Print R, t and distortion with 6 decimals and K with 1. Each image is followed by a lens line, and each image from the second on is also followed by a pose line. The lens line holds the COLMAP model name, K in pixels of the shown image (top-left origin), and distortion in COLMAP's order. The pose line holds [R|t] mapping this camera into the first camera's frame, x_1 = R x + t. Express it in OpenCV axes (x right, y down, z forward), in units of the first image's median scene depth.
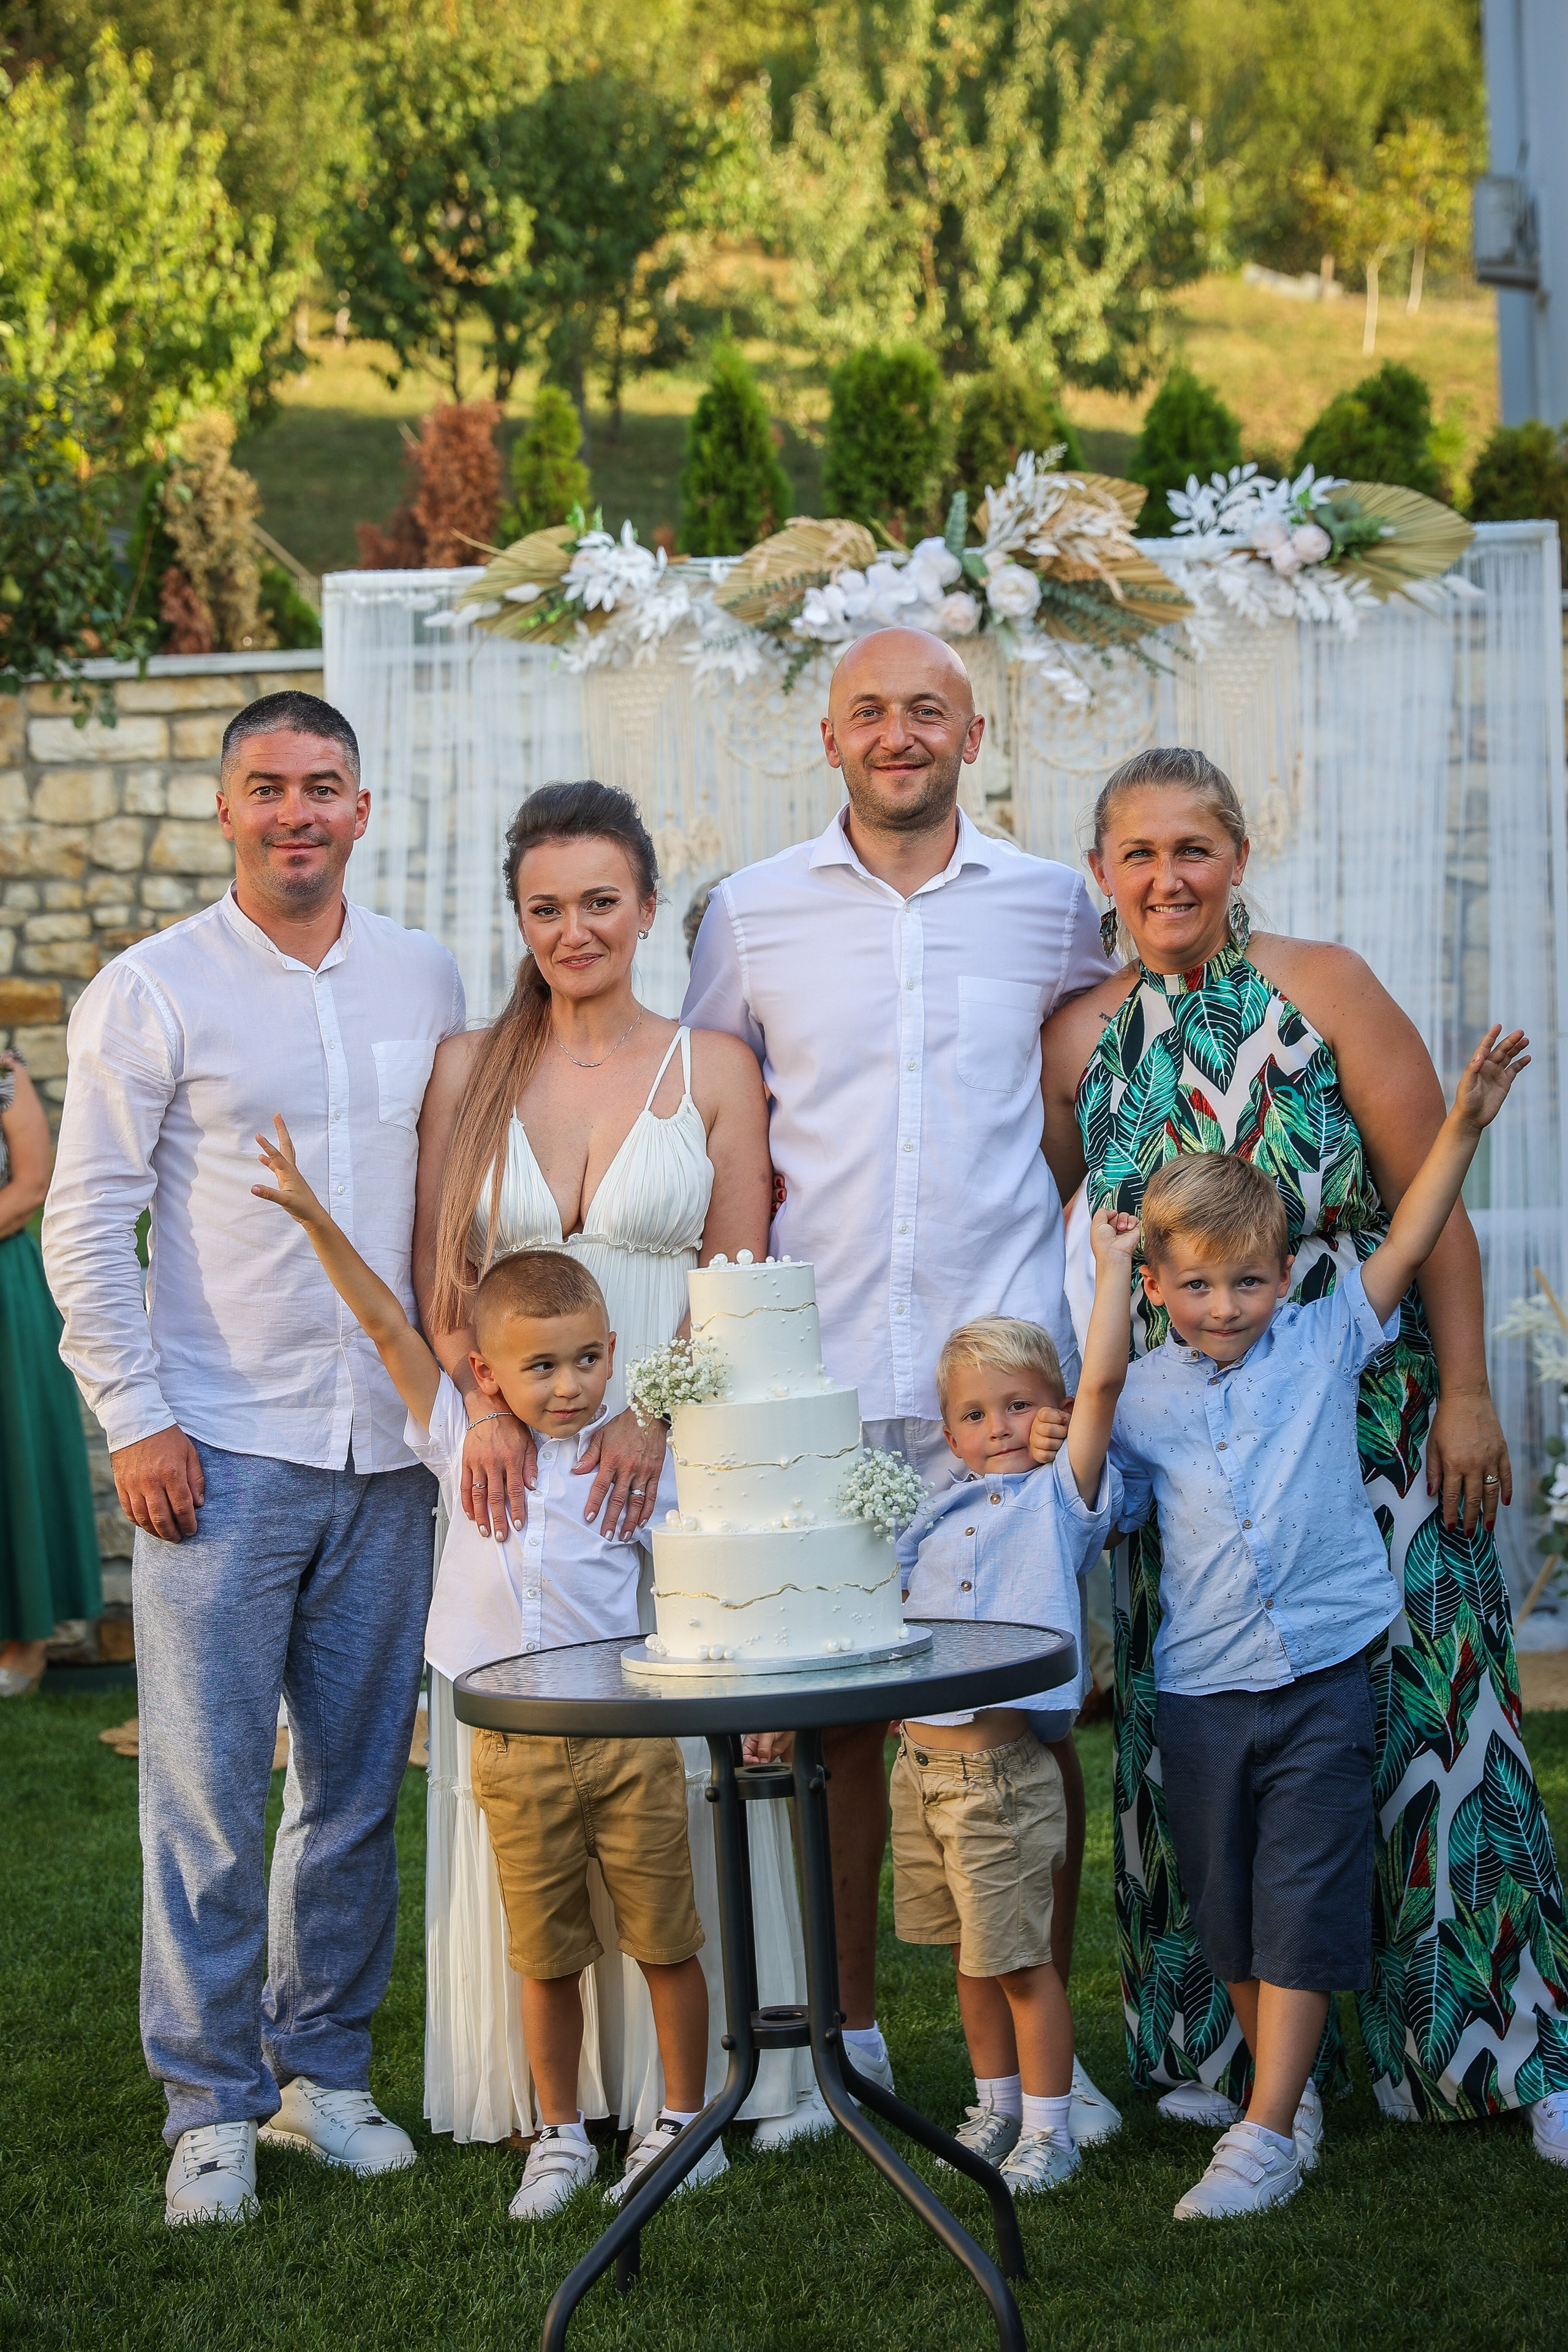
lens RADIAL K [[4513.6, 0, 740.6], [0, 4513.6, 1175.3], [0, 0, 1]] dist [0.000983, 0.000000]
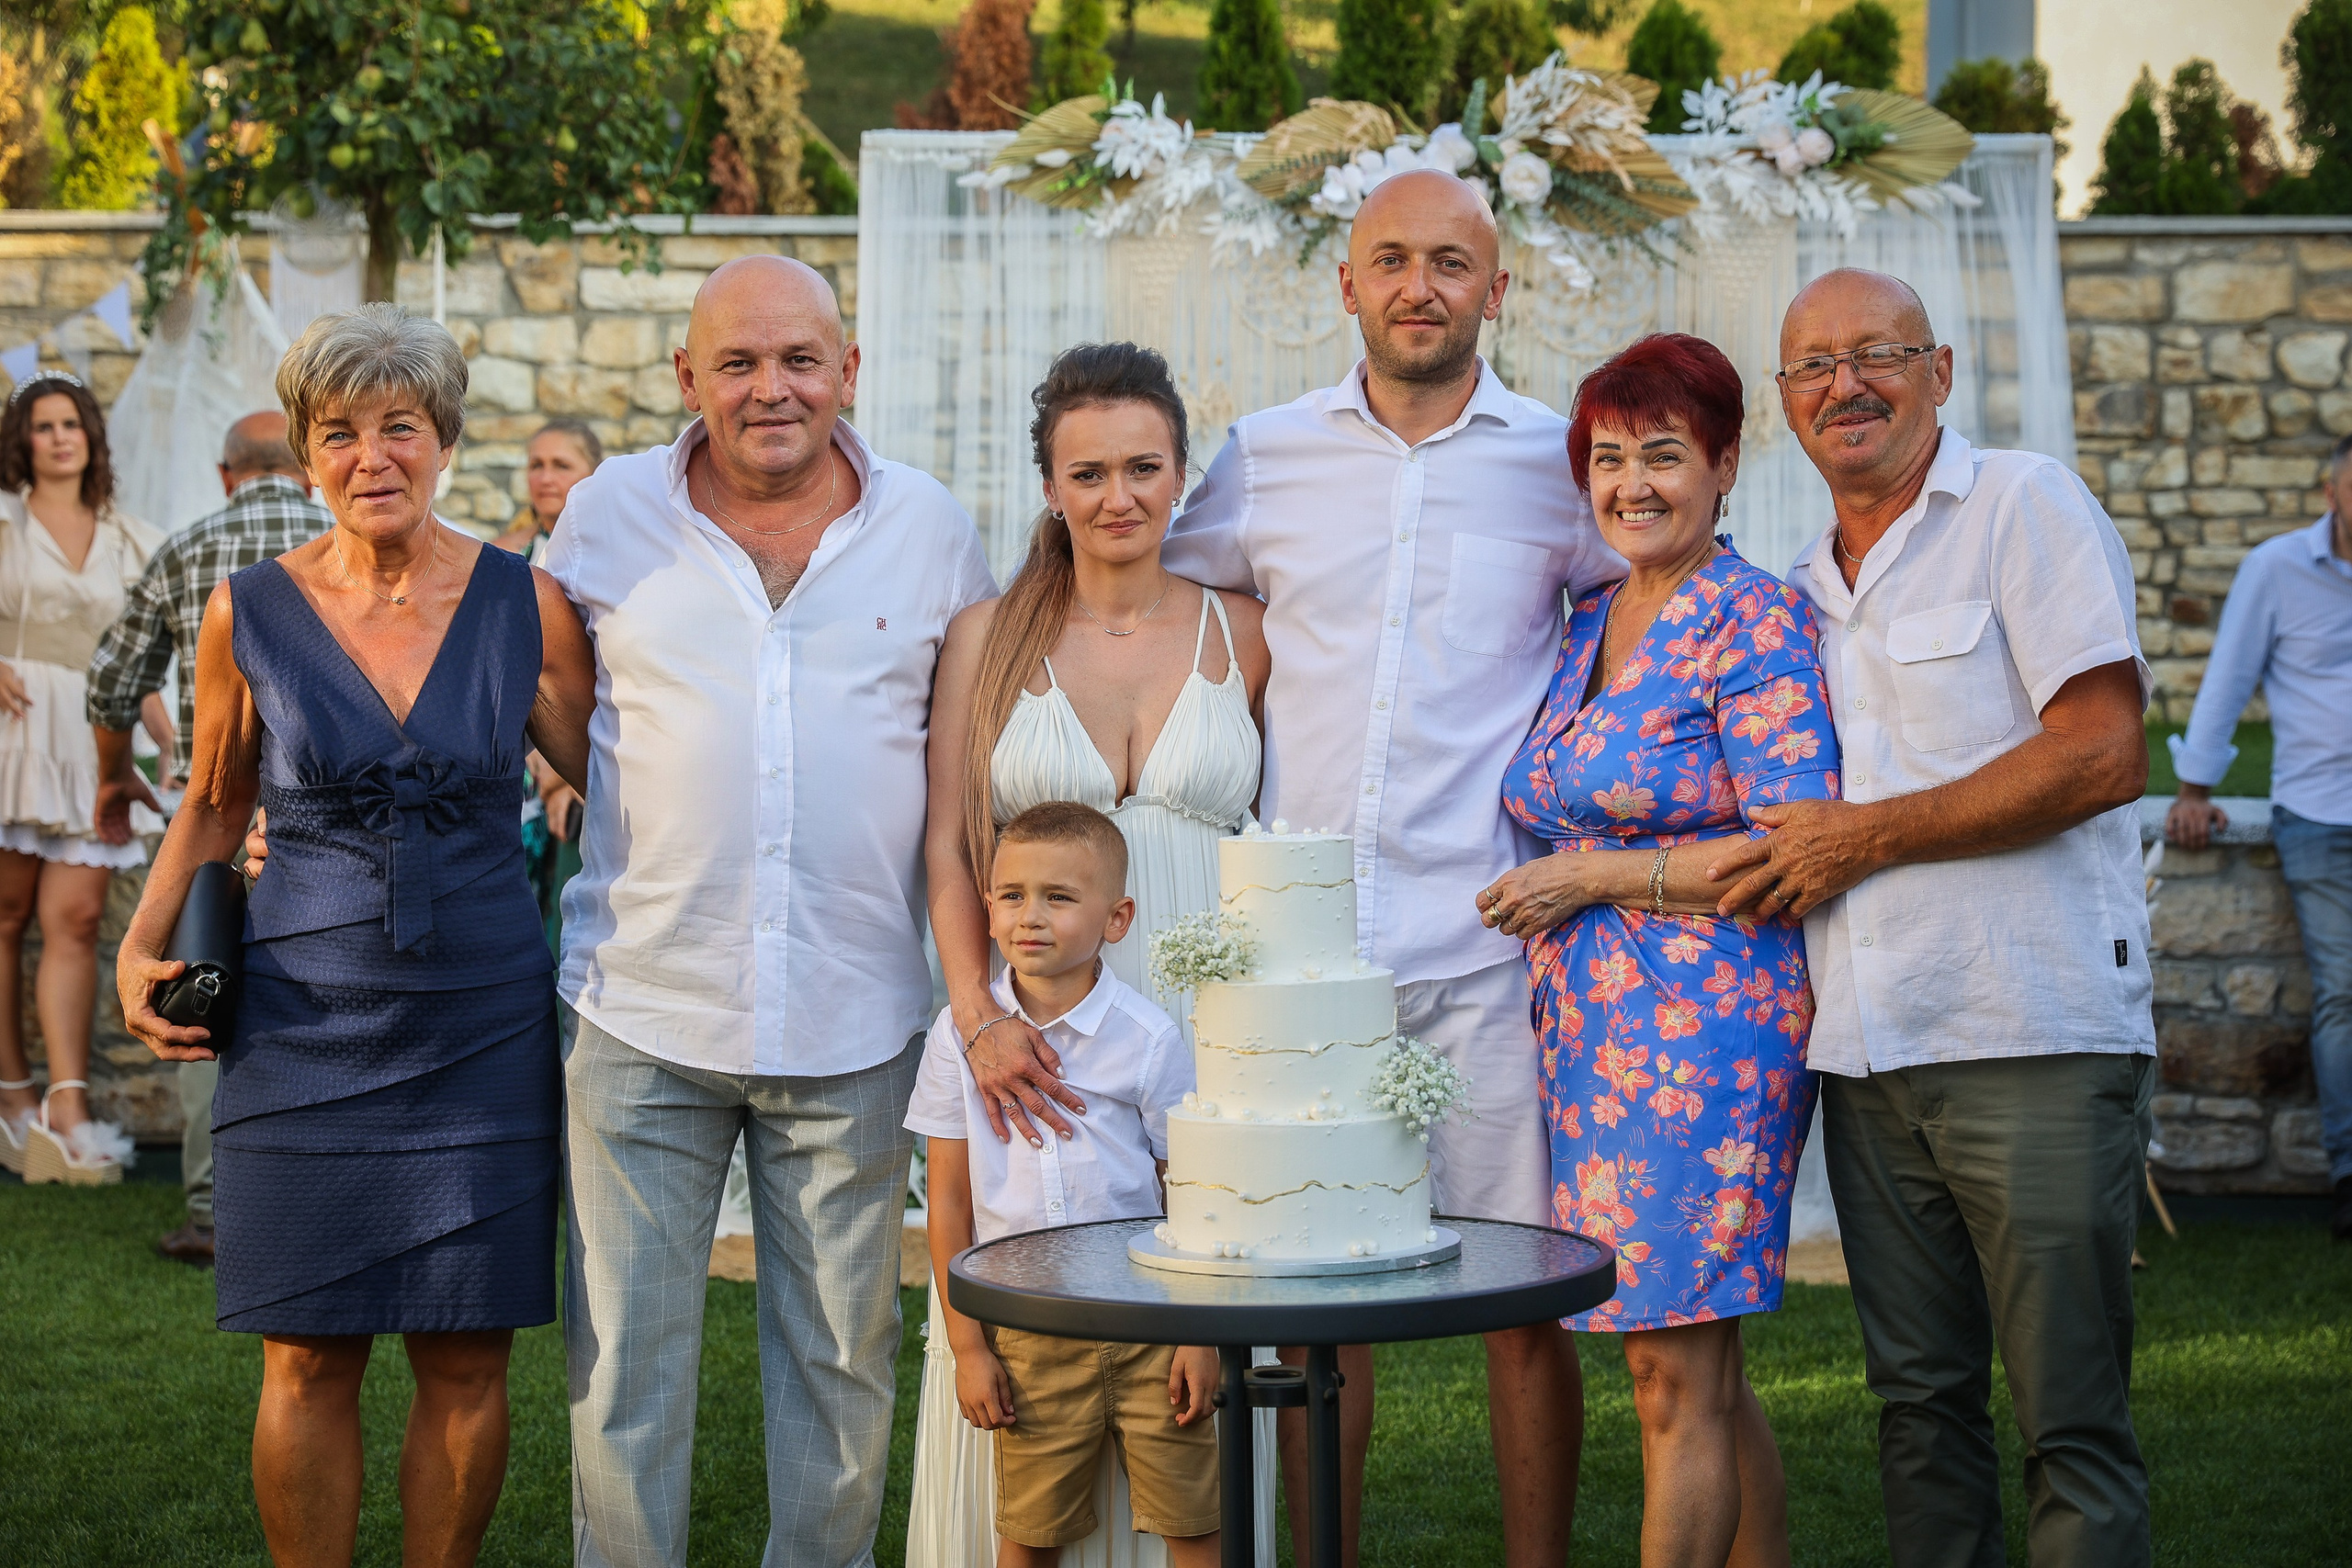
lens RADIAL K [[4034.7, 0, 1158.6], [0, 4034.7, 780.7], [0, 0, 1]] dist [0.013353, 0.000000]
pose [[0.998710, 0.049521, -0.011206, -0.006460], [-0.049346, 0.998664, 0.015357, -0.001245], [0.011952, -0.014784, 0.999819, 0.068102]]
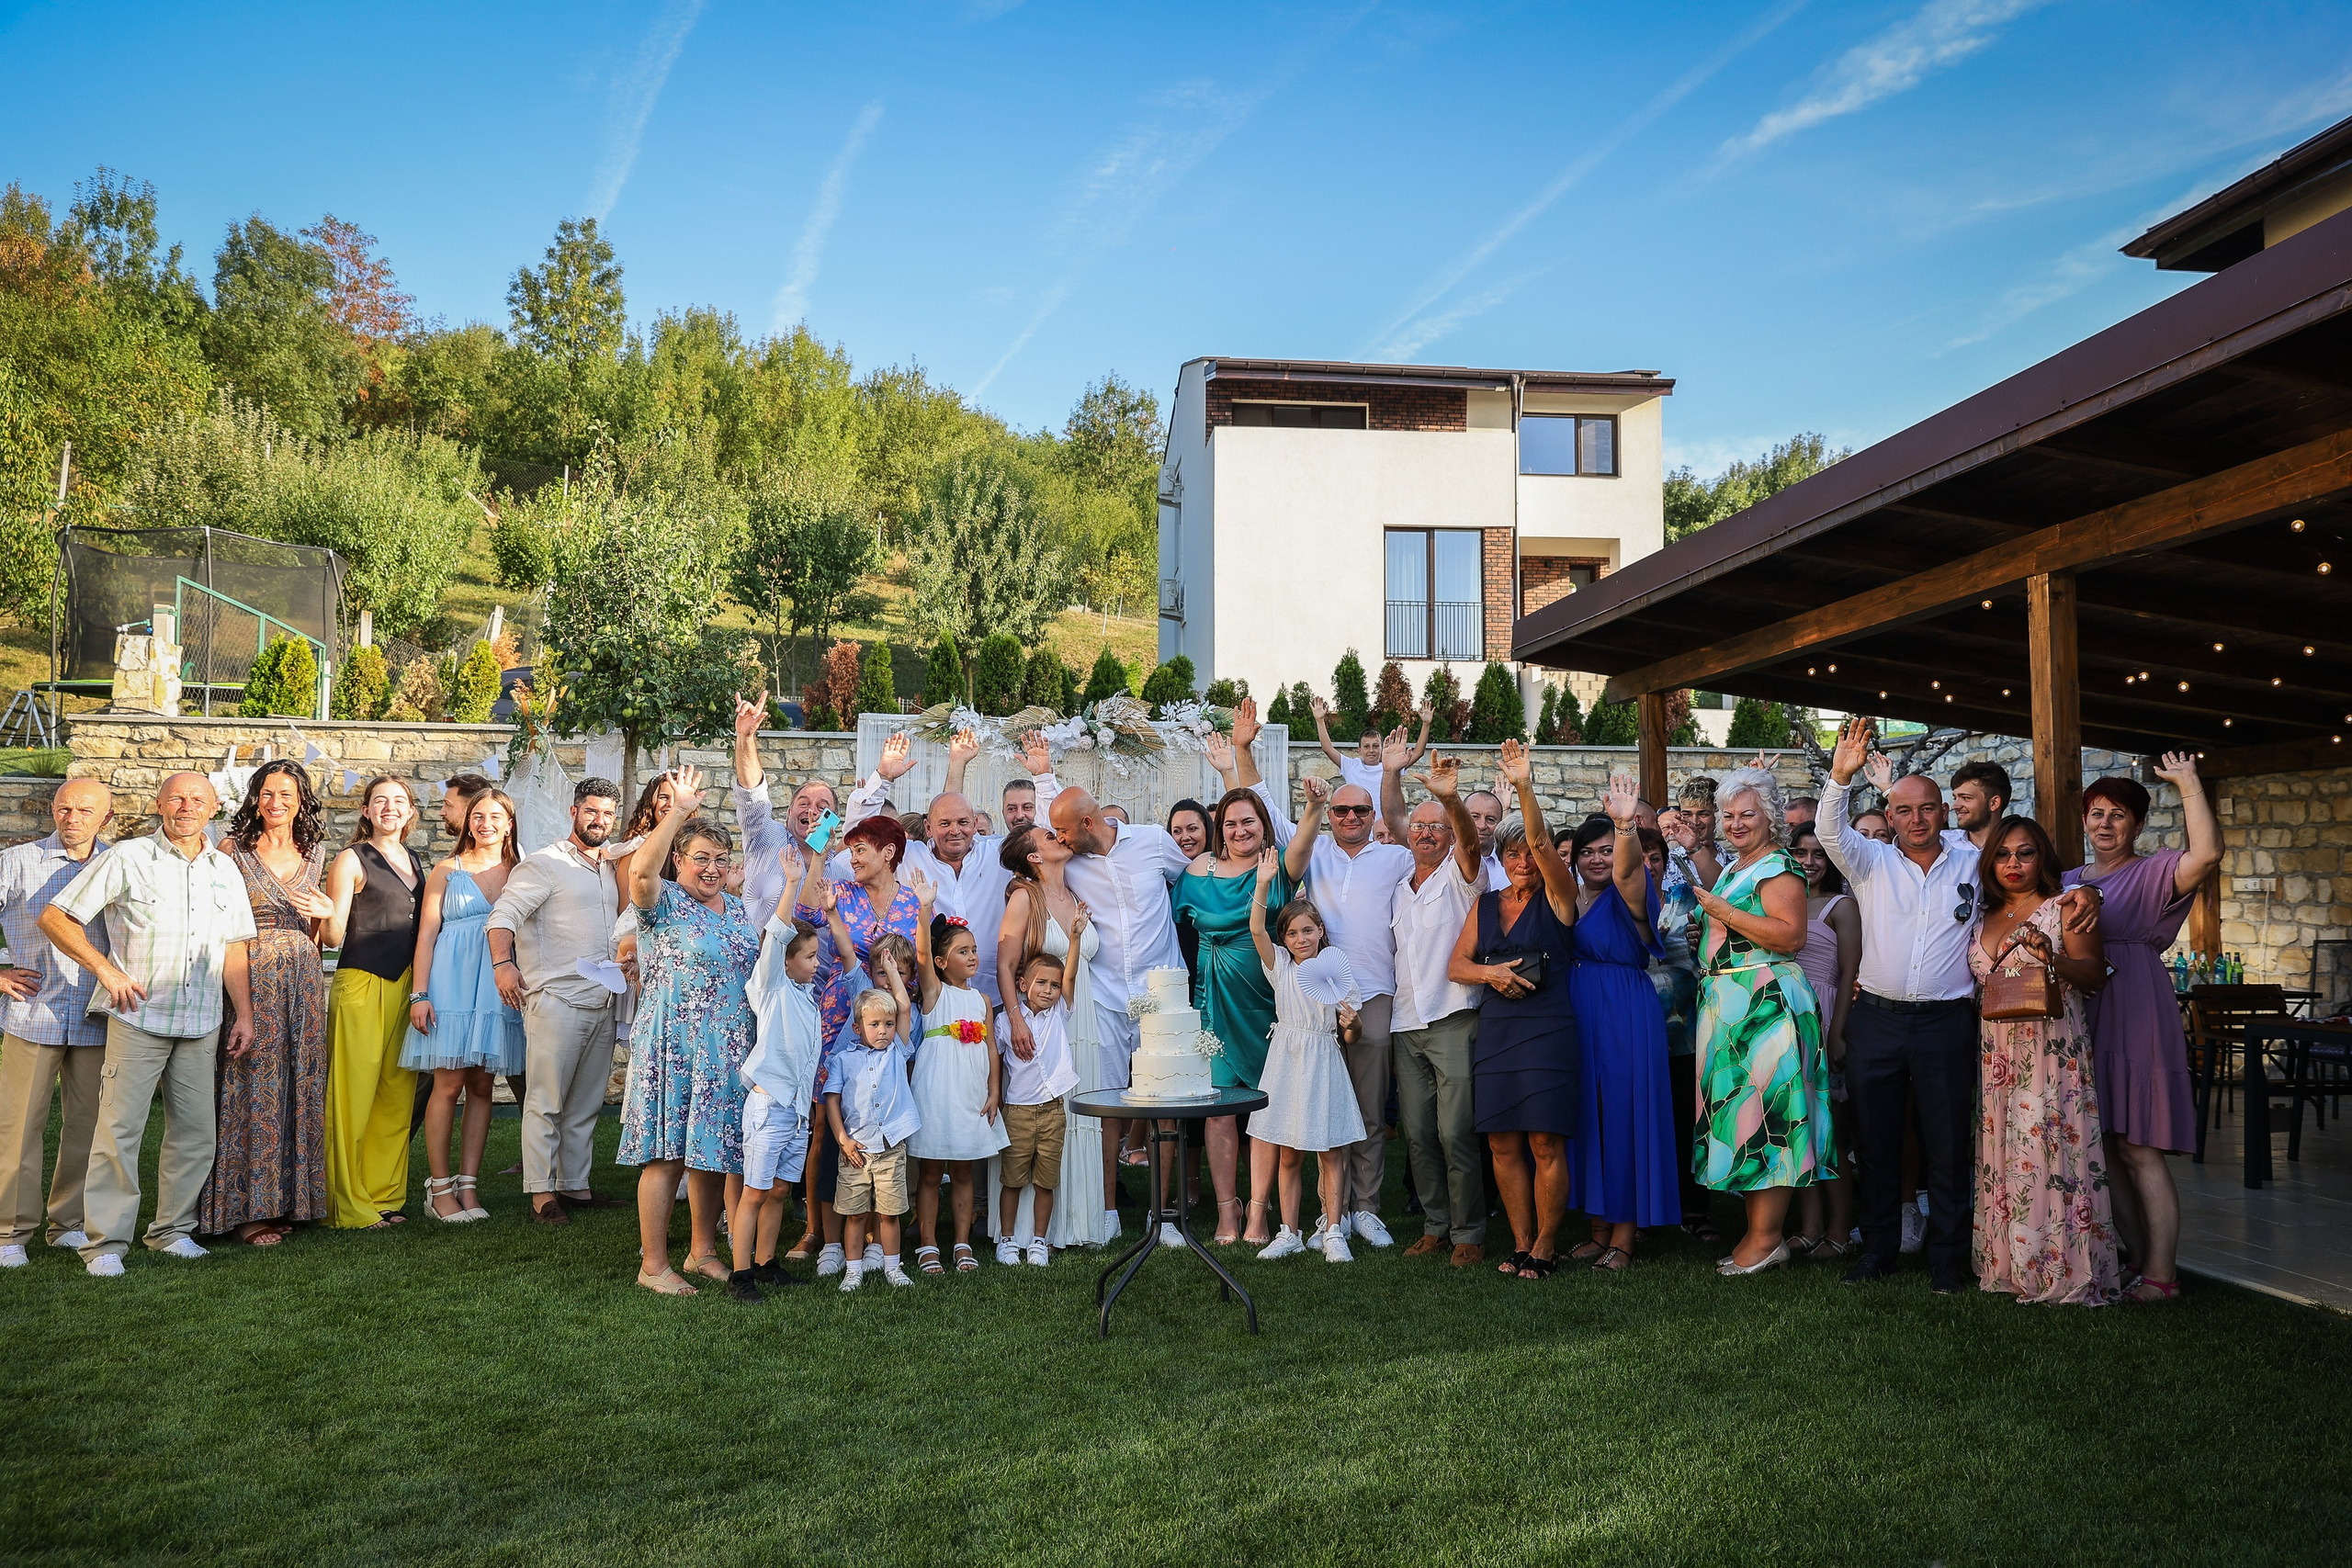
lens RADIAL K [[1698.5, 0, 1183.2], [0, 1698.5, 792.4], [0, 0, 1]] dist [0.004005, 0.001453]
pose [[0.980702, 0.059761, 0.186153, -0.089101], [-0.043837, 0.995110, -0.088514, 0.000485], [-0.190532, 0.078646, 0.978526, -0.068284]]
